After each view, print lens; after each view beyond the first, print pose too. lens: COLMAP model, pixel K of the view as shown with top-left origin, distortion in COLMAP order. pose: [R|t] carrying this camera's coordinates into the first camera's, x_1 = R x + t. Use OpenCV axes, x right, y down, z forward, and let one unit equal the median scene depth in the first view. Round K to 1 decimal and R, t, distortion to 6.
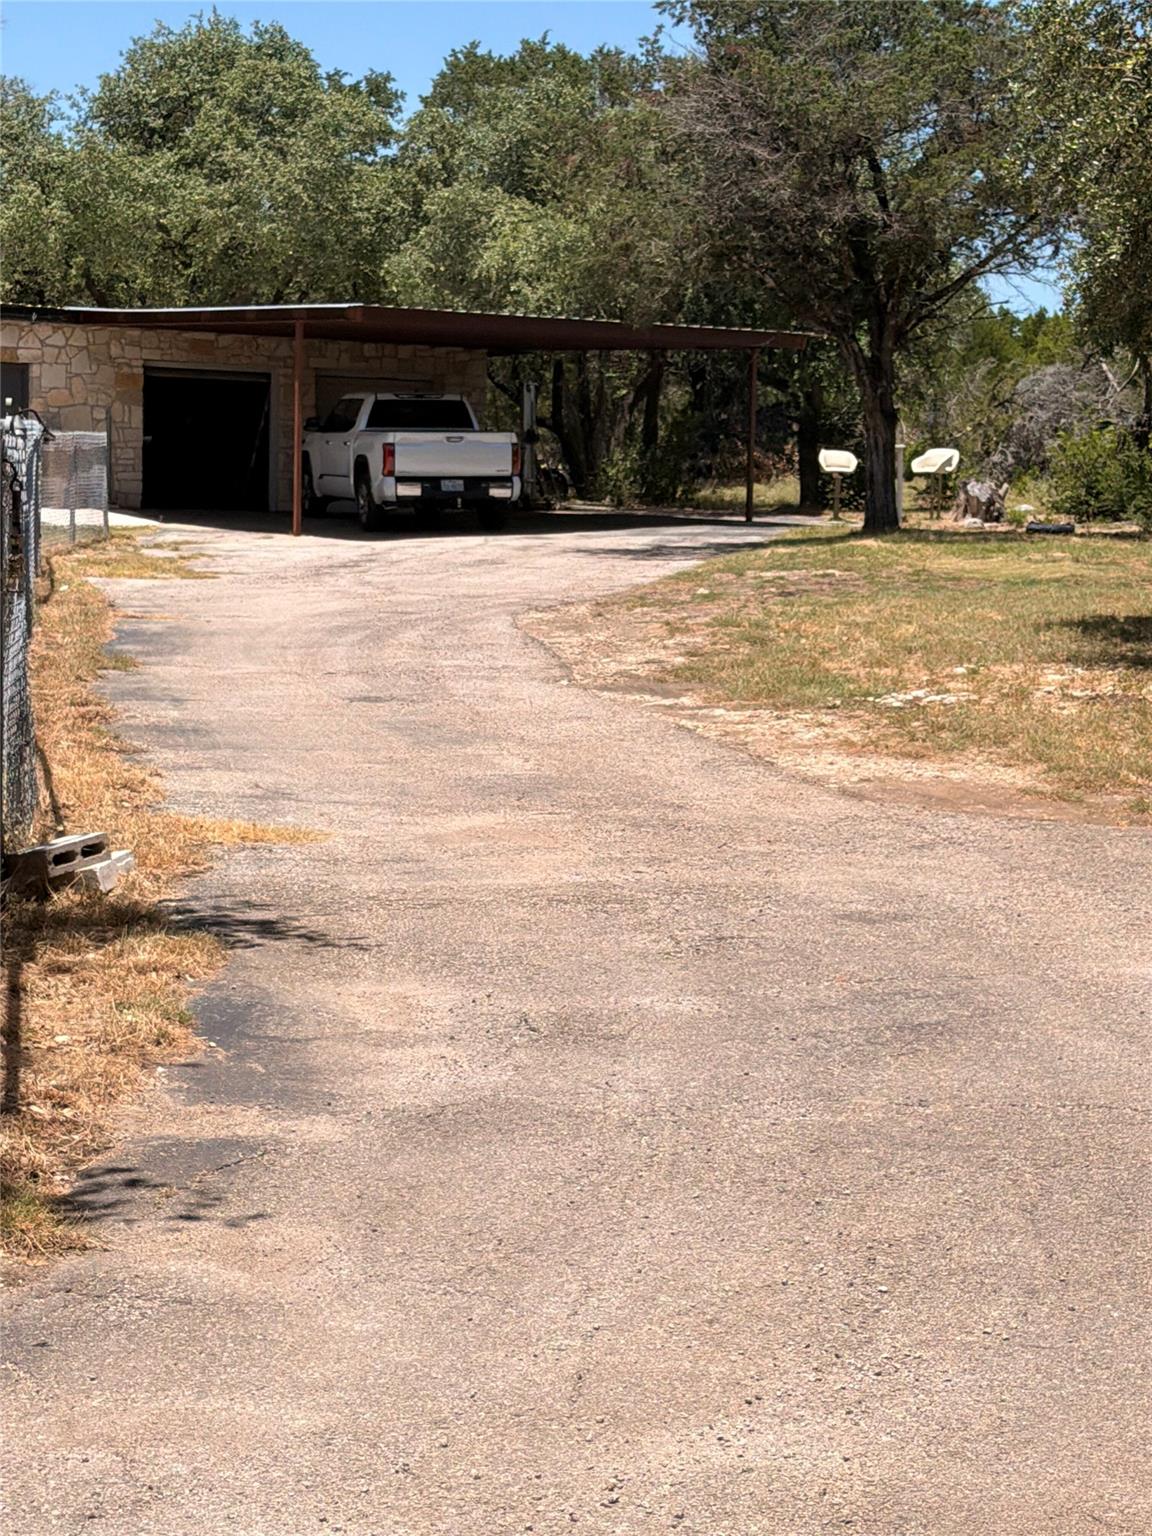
lens RADIAL K [[3225.4, 0, 575.9], [0, 3225.4, 767.7], [0, 0, 1]] dist [0.139156, 0.000000]
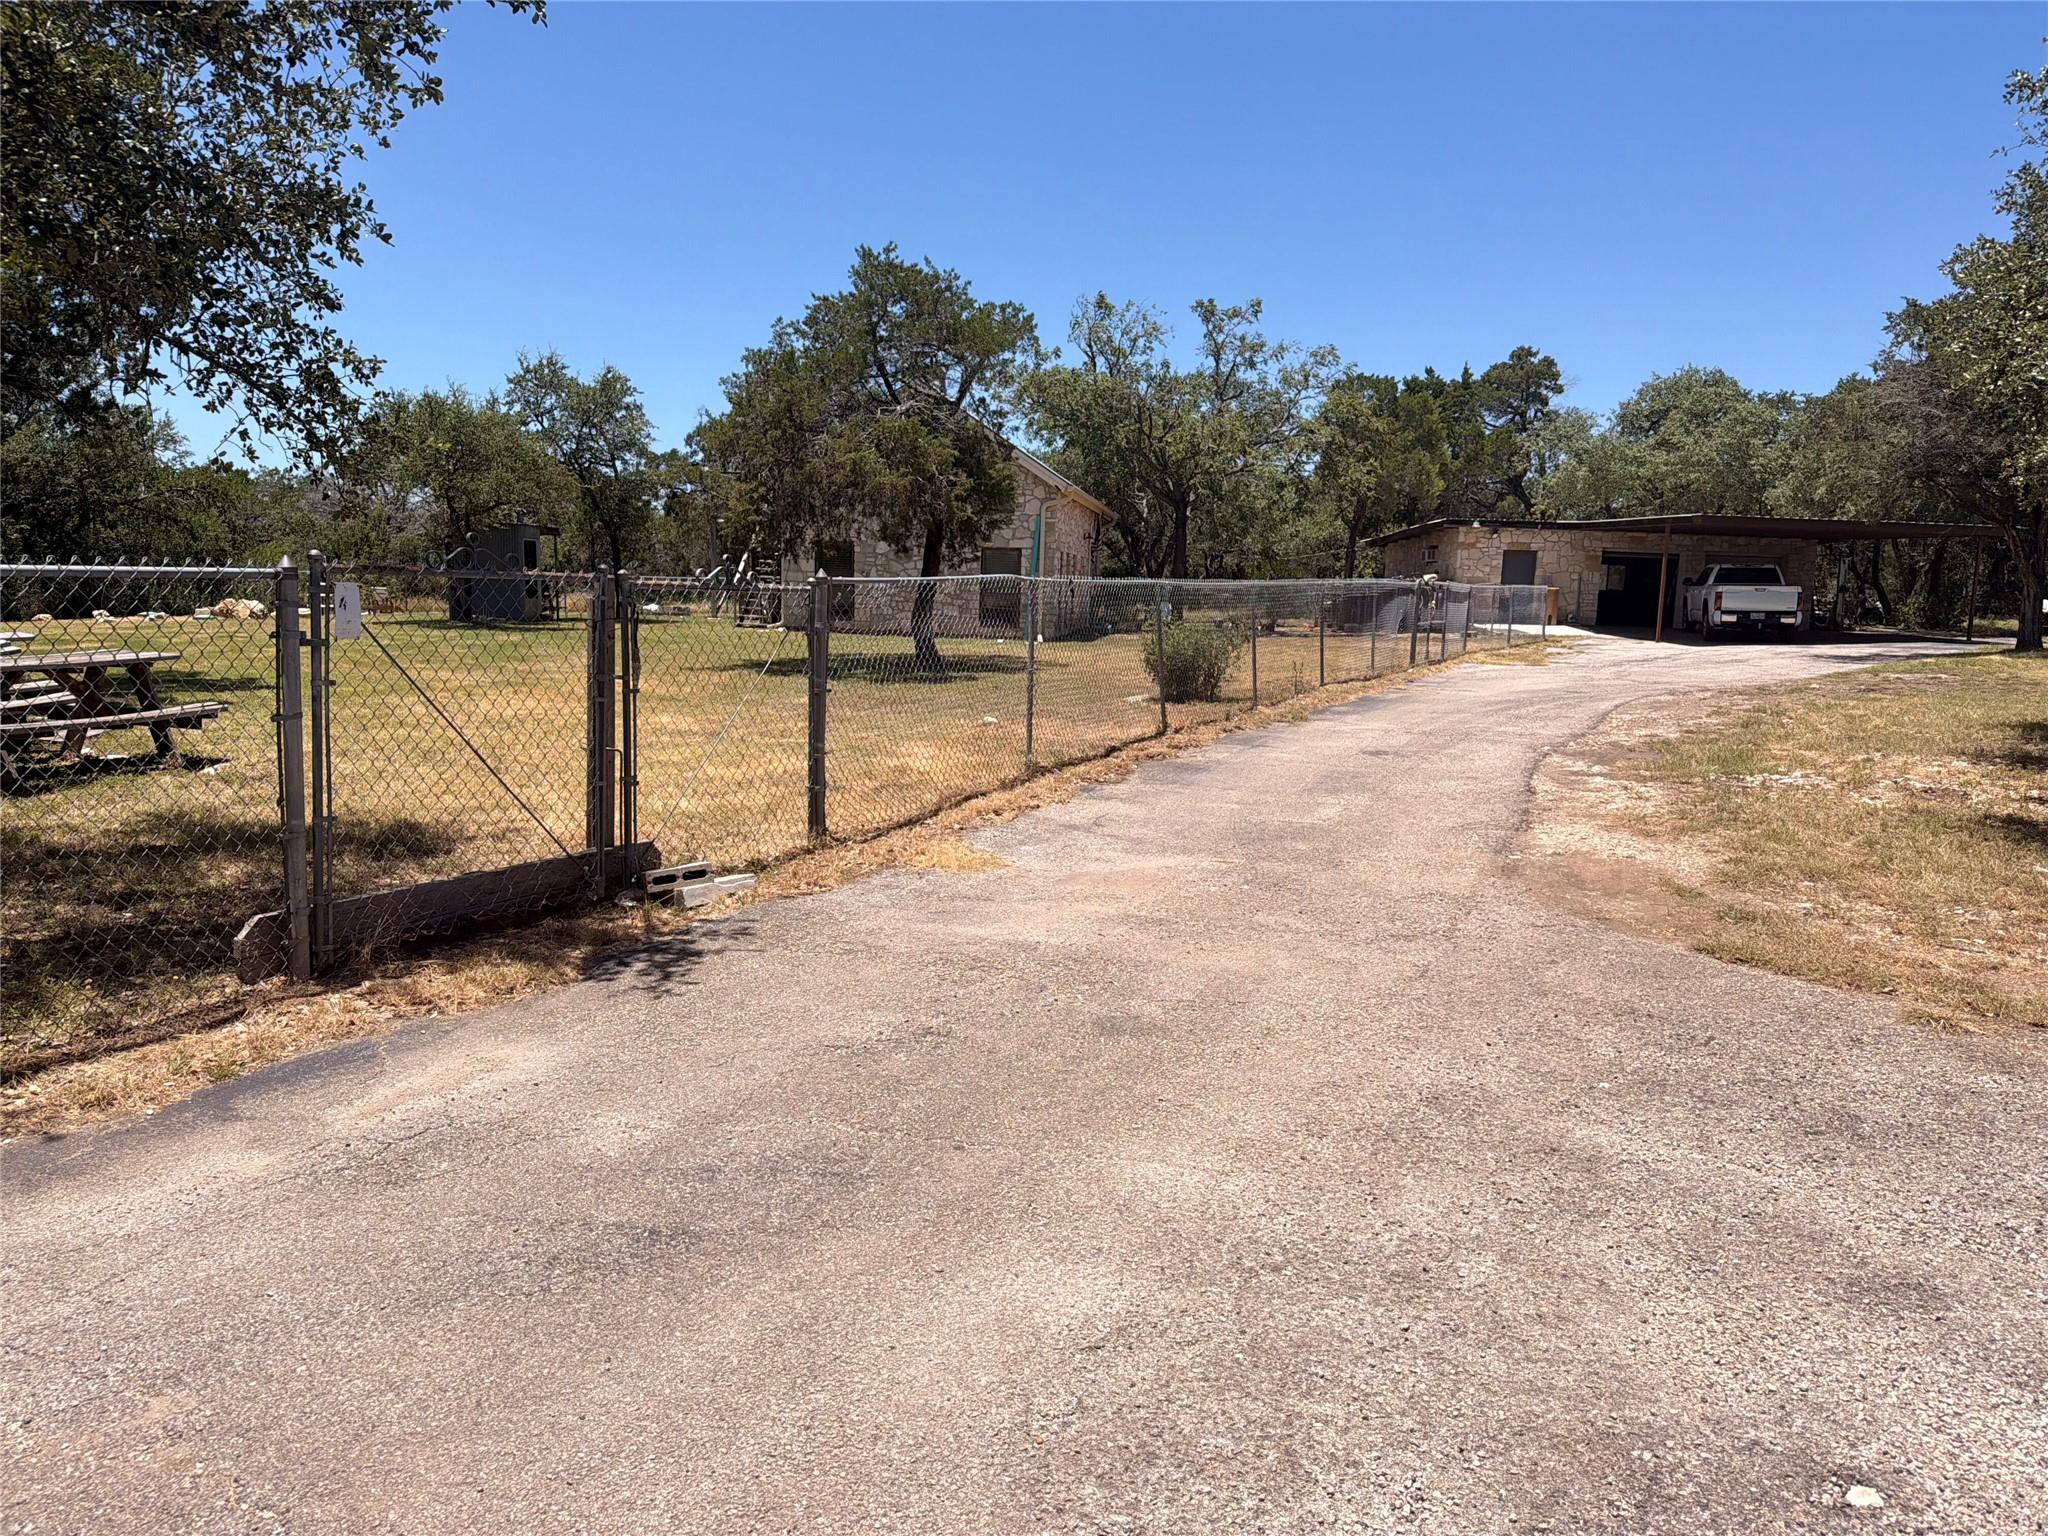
lens RADIAL K [[1419.9, 0, 1023.0], [0, 1419.9, 768.4], [0, 0, 1]] dist [0.004571, -0.003217]
pose [[0.823188, 0.077411, -0.562467, 0.066499], [-0.063330, 0.996999, 0.044530, -0.012251], [0.564226, -0.001035, 0.825619, 0.119361]]
